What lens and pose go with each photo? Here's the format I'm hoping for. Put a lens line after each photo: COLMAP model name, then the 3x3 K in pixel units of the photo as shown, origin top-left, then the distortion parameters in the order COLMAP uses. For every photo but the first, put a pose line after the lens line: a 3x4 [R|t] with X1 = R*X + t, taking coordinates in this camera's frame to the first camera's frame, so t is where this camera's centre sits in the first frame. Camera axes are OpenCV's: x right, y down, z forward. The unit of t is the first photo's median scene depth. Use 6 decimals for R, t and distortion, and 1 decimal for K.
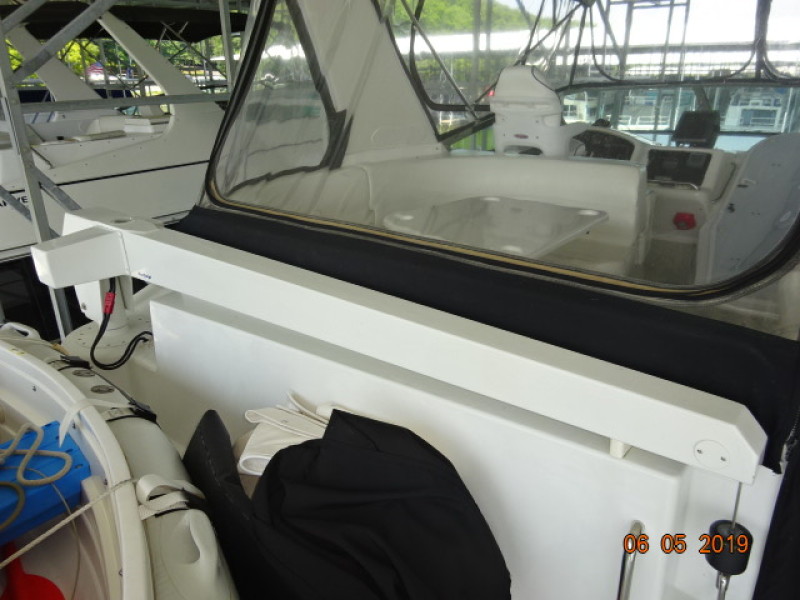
lens RADIAL K [[590.6, 0, 400.0], [0, 590.6, 300.0], [0, 0, 1]] dist [-0.006645, -0.005259]
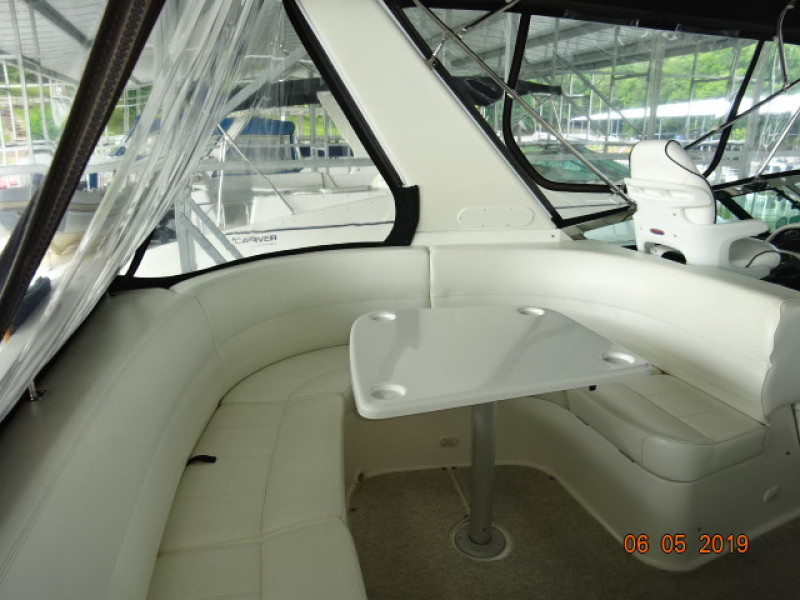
lens RADIAL K [[587.2, 0, 400.0], [0, 587.2, 300.0], [0, 0, 1]] dist [0.002451, -0.006679]
pose [[0.830867, 0.164002, -0.531754, 0.311180], [-0.210822, 0.977122, -0.028049, -0.096503], [0.514989, 0.135410, 0.846434, 0.204342]]
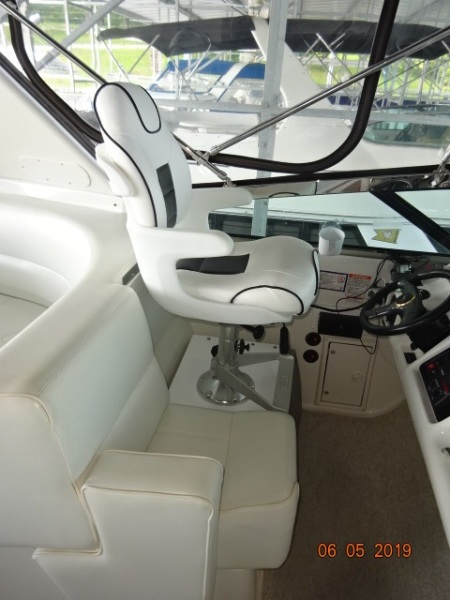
lens RADIAL K [[426.7, 0, 225.0], [0, 426.7, 300.0], [0, 0, 1]] dist [0.000961, -0.004241]
pose [[0.513022, 0.439910, -0.737080, 0.498841], [-0.373565, 0.887532, 0.269696, -0.311950], [0.772824, 0.136987, 0.619659, 0.751421]]
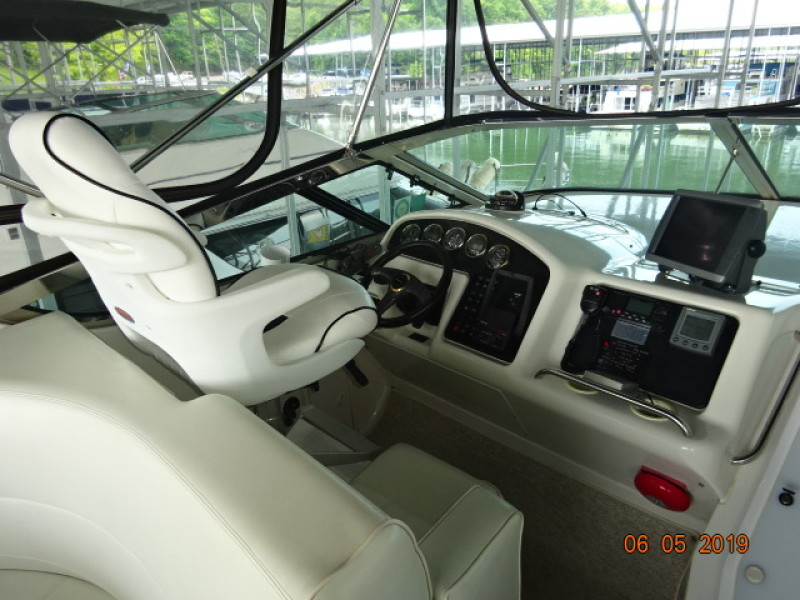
lens RADIAL K [[568.9, 0, 400.0], [0, 568.9, 300.0], [0, 0, 1]] dist [0.000961, -0.004241]
pose [[0.994258, 0.019876, -0.105149, 0.359085], [-0.017501, 0.999572, 0.023461, -0.267943], [0.105571, -0.021486, 0.994180, 0.630088]]
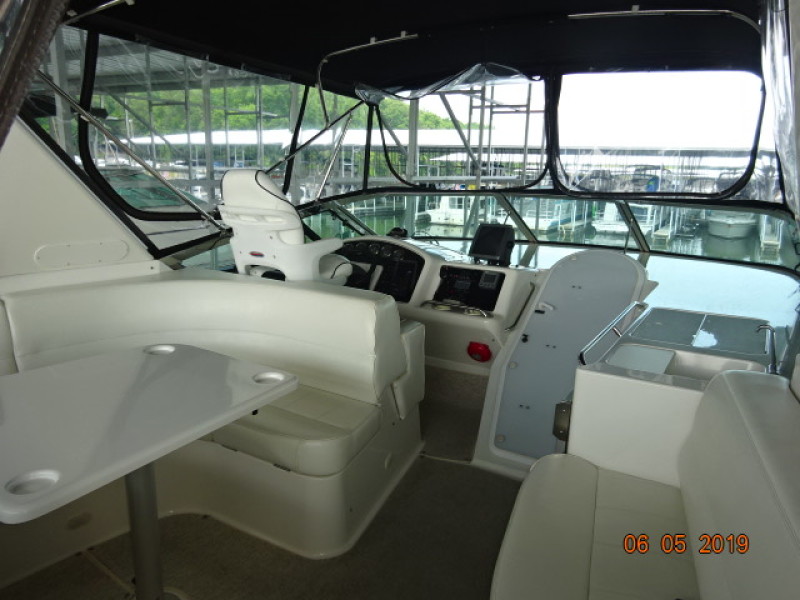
lens RADIAL K [[590.6, 0, 400.0], [0, 590.6, 300.0], [0, 0, 1]] dist [-0.006645, -0.005259]
pose [[0.987753, 0.002093, 0.156011, 0.246686], [0.020049, 0.989917, -0.140219, -0.093978], [-0.154732, 0.141630, 0.977752, 0.190443]]
